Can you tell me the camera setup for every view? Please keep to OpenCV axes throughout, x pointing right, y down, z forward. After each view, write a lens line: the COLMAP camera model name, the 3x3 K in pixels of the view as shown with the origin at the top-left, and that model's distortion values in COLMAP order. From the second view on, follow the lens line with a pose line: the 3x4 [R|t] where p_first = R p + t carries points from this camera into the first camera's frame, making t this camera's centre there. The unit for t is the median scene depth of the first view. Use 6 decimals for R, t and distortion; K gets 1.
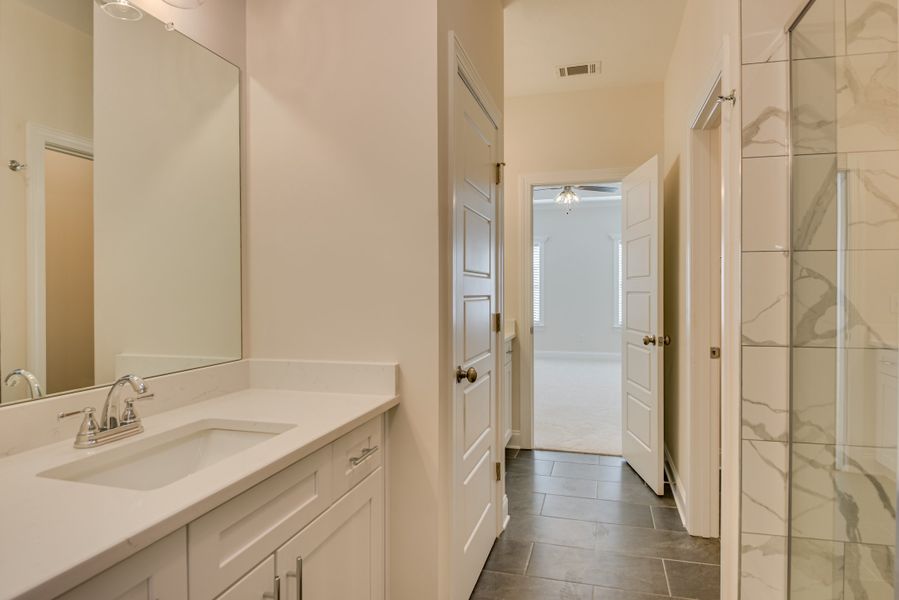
lens RADIAL K [[589.6, 0, 448.4], [0, 589.6, 294.0], [0, 0, 1]] dist [0.000107, -0.001074]
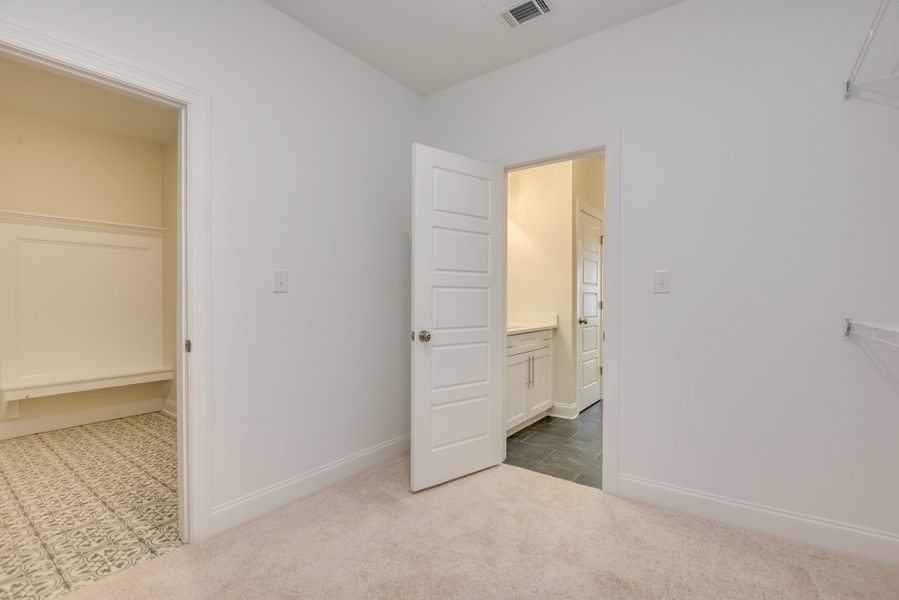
lens RADIAL K [[420.2, 0, 449.5], [0, 420.2, 300.0], [0, 0, 1]] dist [0.021358, -0.000371]
pose [[0.950485, 0.004308, -0.310740, 0.044262], [-0.002996, 0.999984, 0.004699, 0.028888], [0.310755, -0.003536, 0.950483, -0.940925]]
